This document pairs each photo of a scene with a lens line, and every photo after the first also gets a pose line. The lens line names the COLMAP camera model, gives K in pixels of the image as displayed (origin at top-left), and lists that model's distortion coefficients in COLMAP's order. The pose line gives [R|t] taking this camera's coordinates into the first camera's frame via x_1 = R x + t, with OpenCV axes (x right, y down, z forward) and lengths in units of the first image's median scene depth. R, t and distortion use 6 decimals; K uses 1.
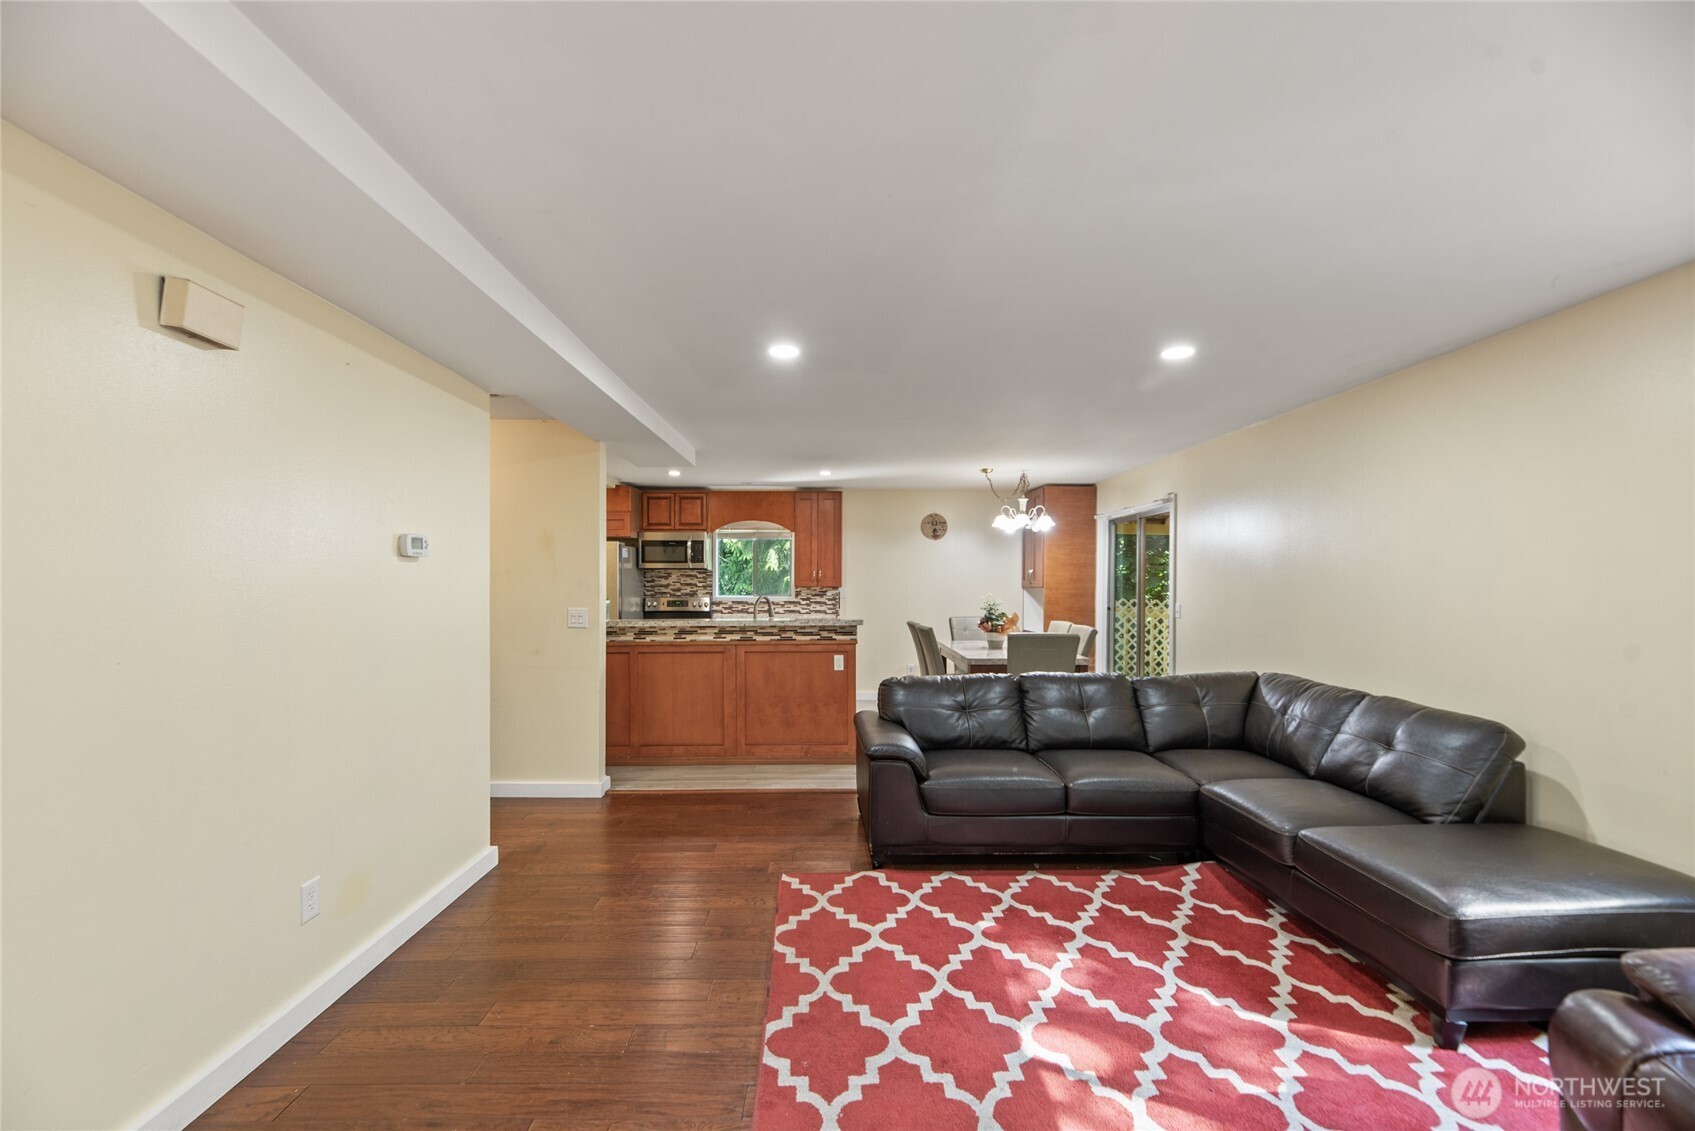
lens RADIAL K [[701.1, 0, 841.8], [0, 701.1, 572.8], [0, 0, 1]] dist [-0.001490, 0.000327]
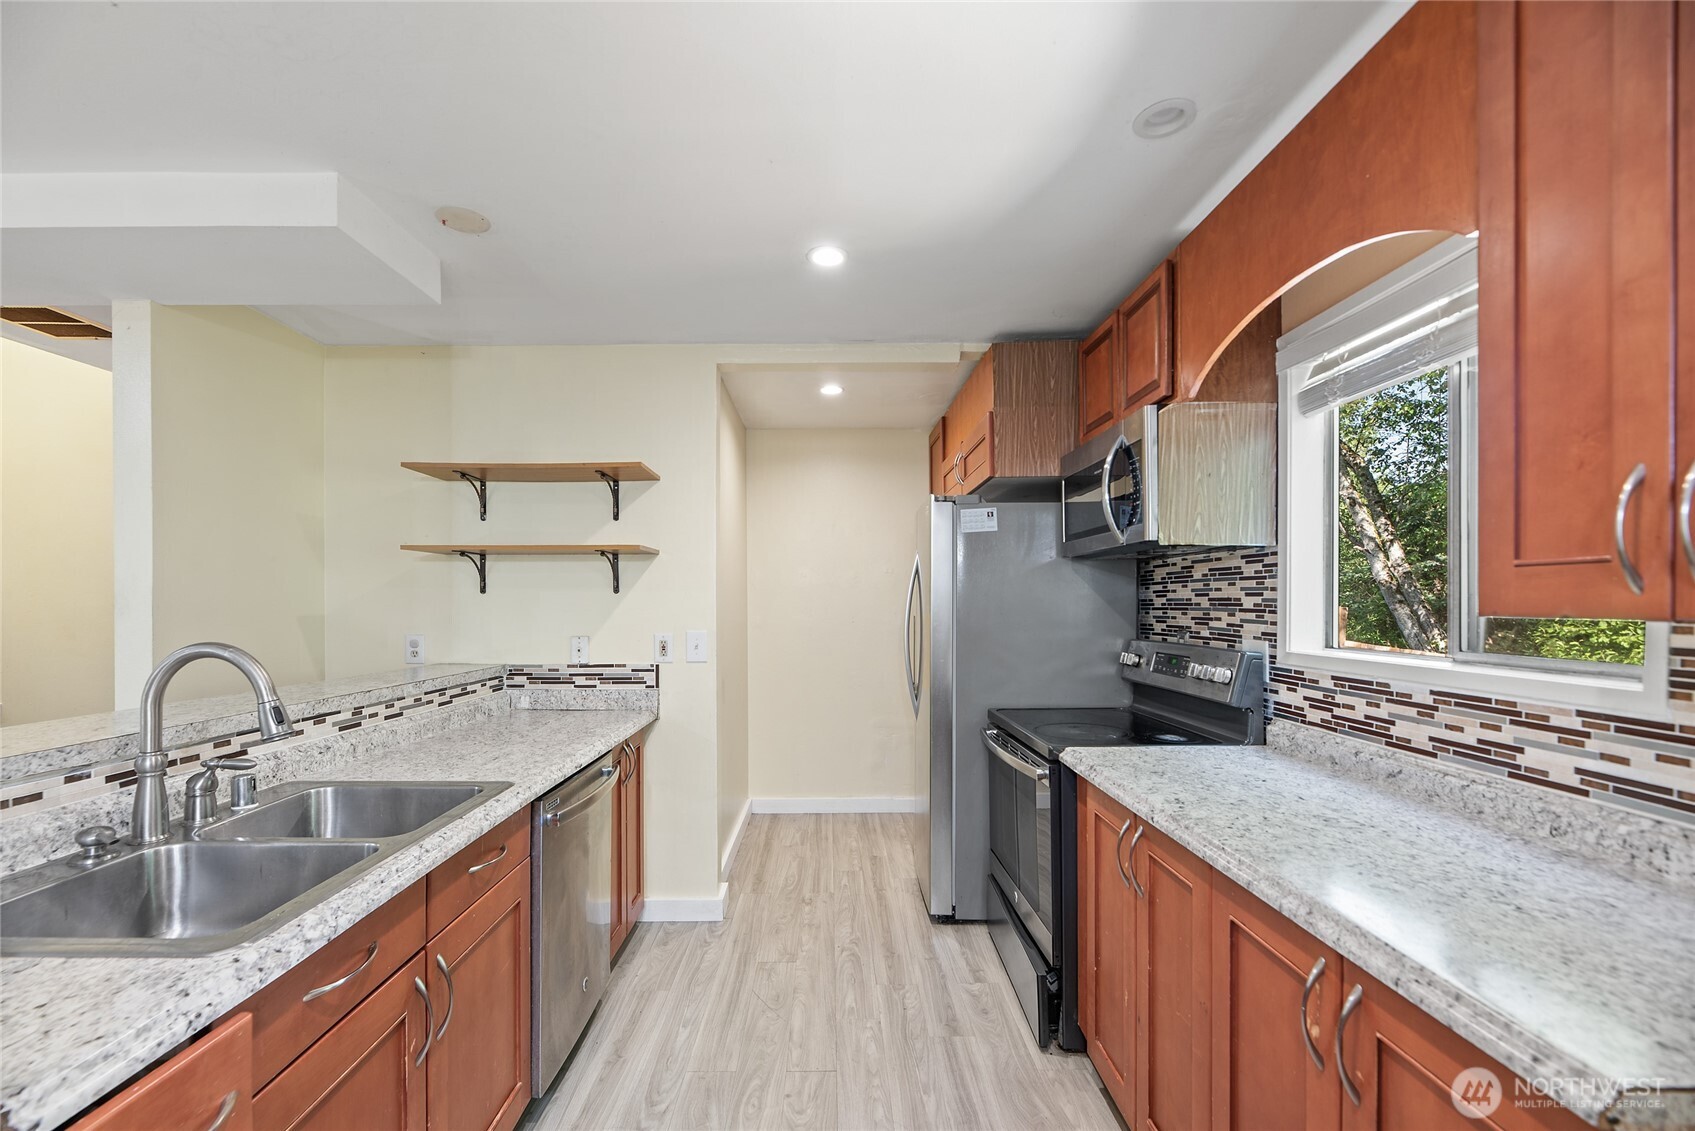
lens RADIAL K [[701.1, 0, 821.9], [0, 701.1, 602.3], [0, 0, 1]] dist [-0.001490, 0.000327]
pose [[-0.021948, -0.002125, -0.999757, 0.071830], [0.019533, 0.999806, -0.002554, 0.014319], [0.999568, -0.019584, -0.021902, 0.841372]]
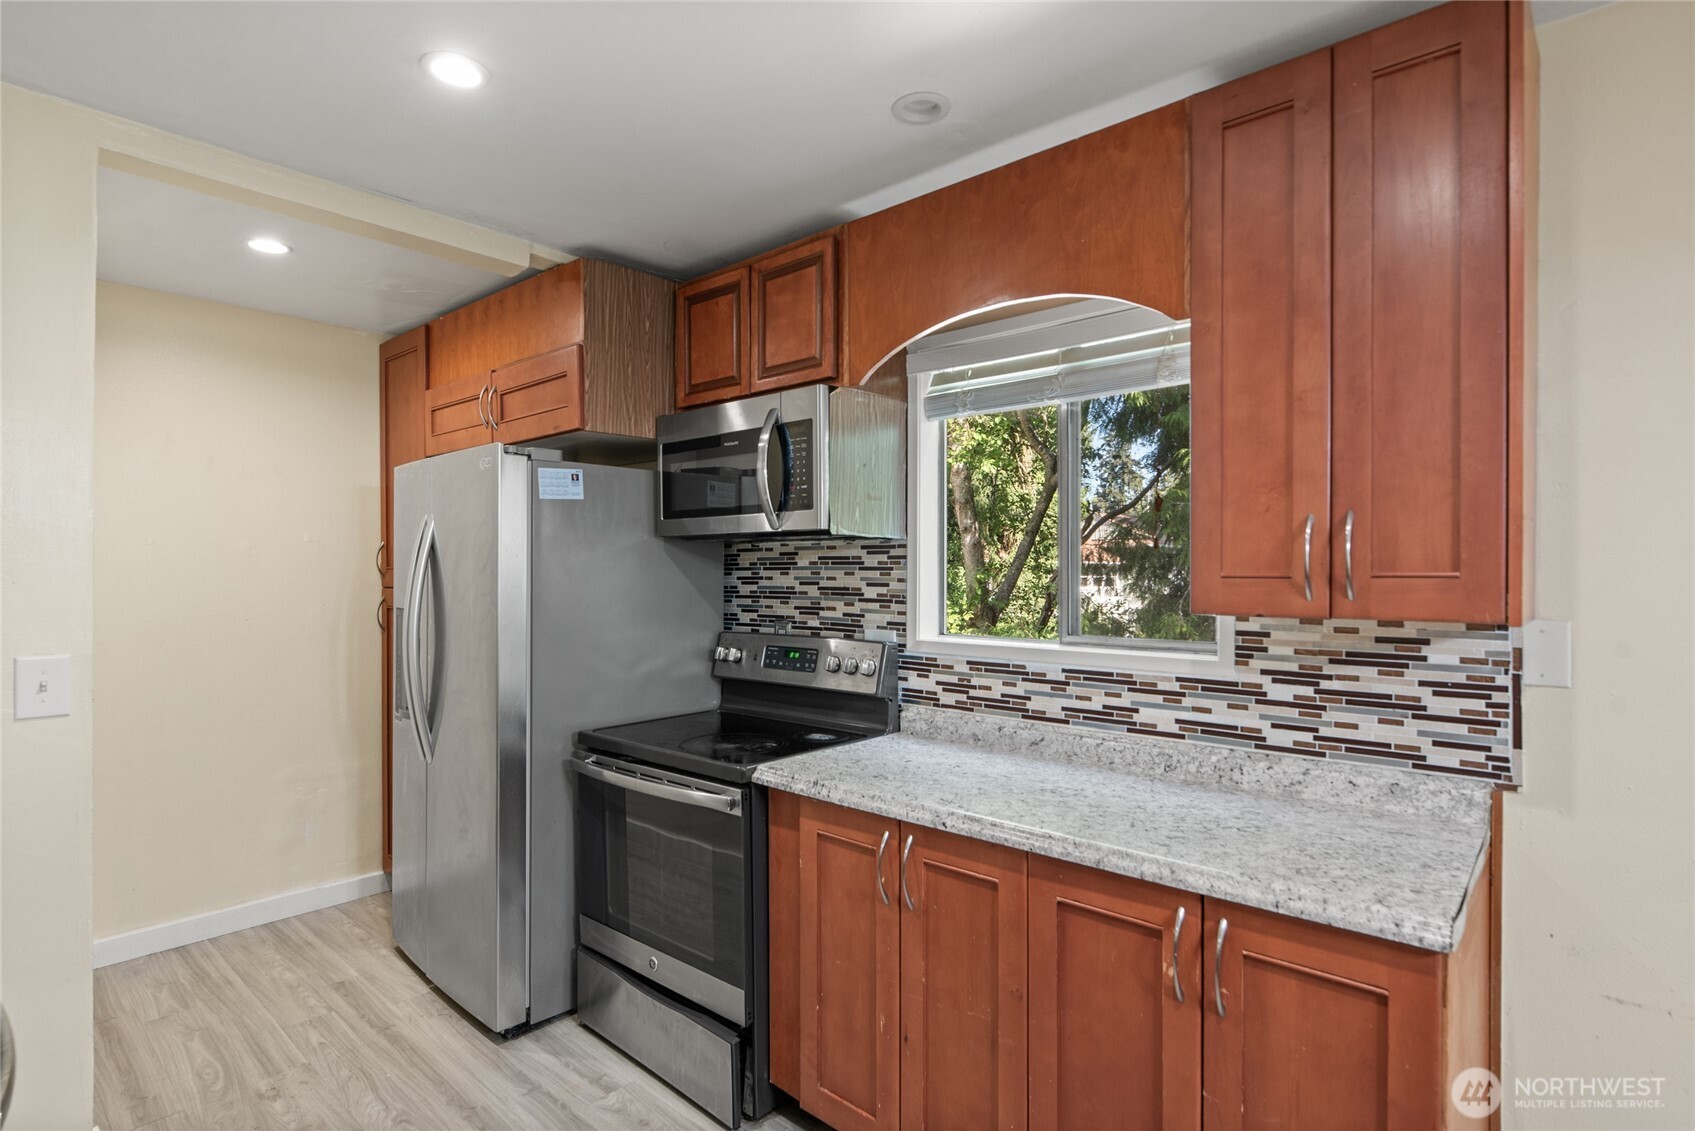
lens RADIAL K [[858.7, 0, 837.0], [0, 858.7, 567.9], [0, 0, 1]] dist [0.000945, -0.000154]
pose [[0.731287, -0.005379, -0.682049, 0.017309], [0.013111, 0.999895, 0.006172, 0.004996], [0.681944, -0.013456, 0.731280, 0.745364]]
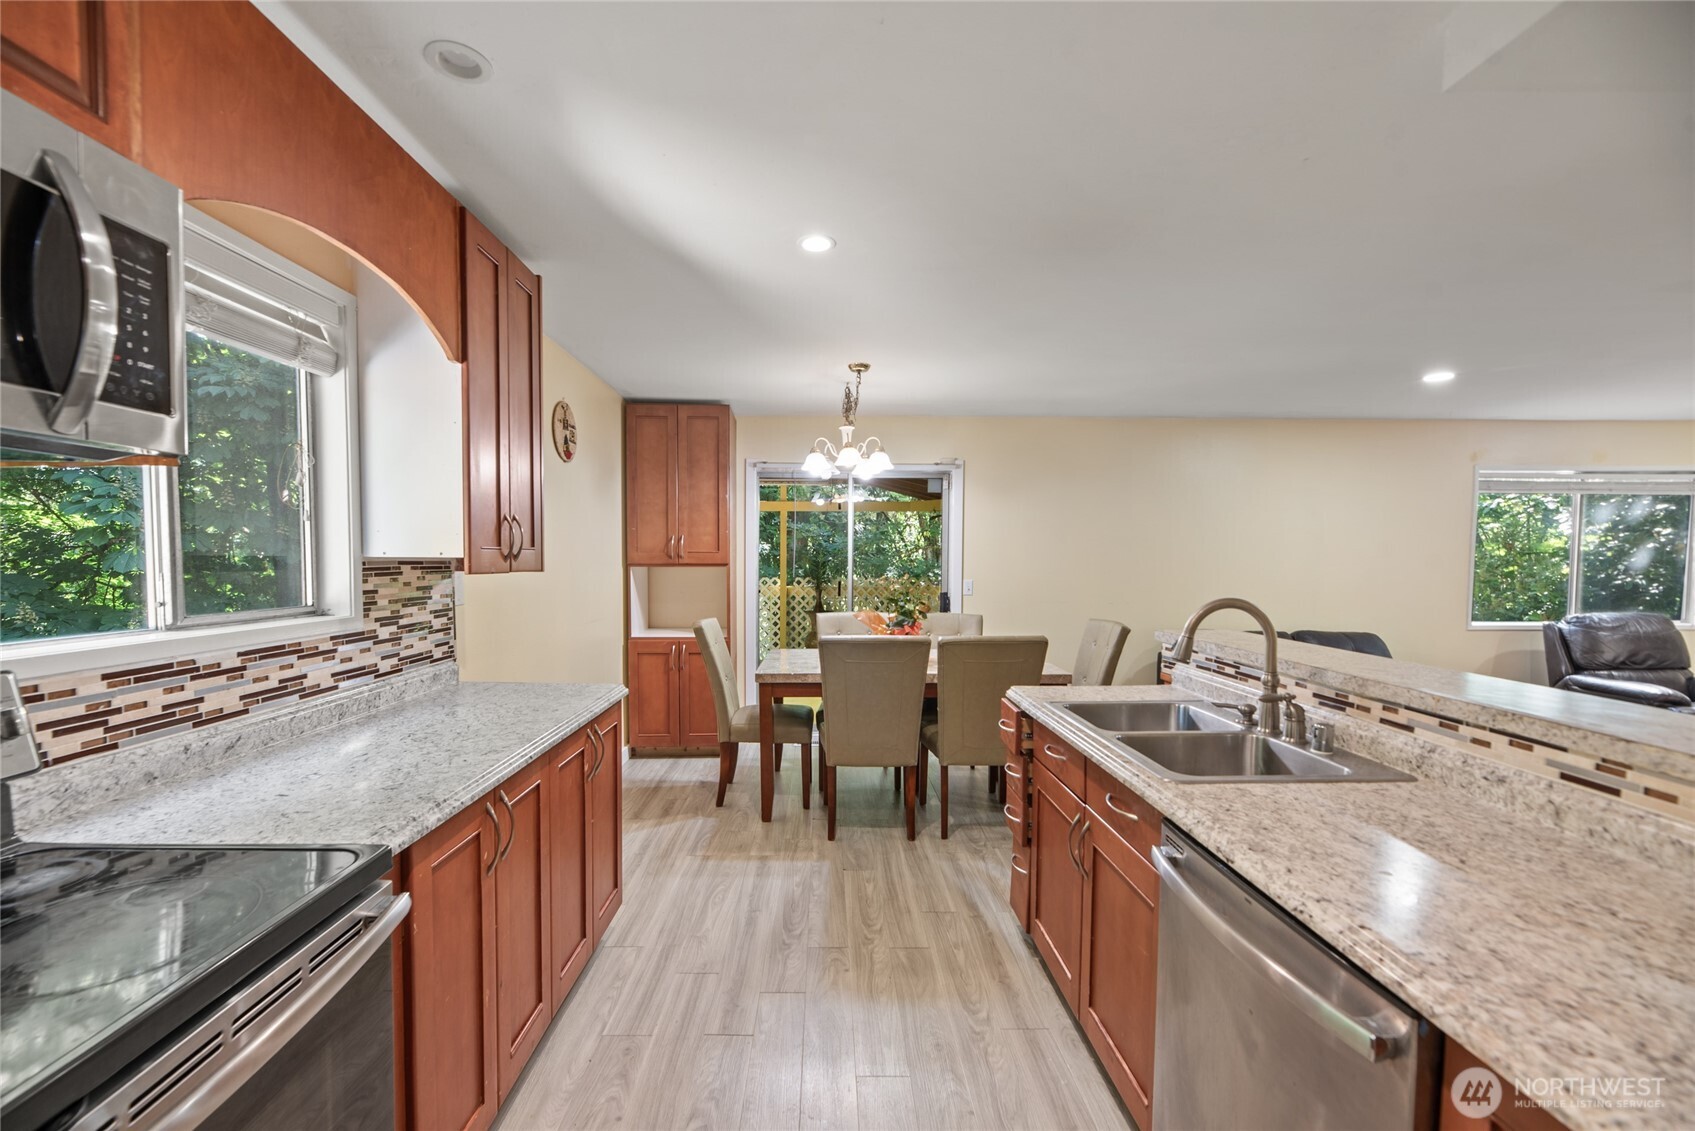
lens RADIAL K [[701.1, 0, 841.8], [0, 701.1, 581.8], [0, 0, 1]] dist [-0.001490, 0.000327]
pose [[-0.006400, -0.037737, 0.999267, -0.318998], [-0.024187, 0.999001, 0.037572, 0.009086], [-0.999687, -0.023928, -0.007306, 0.831722]]
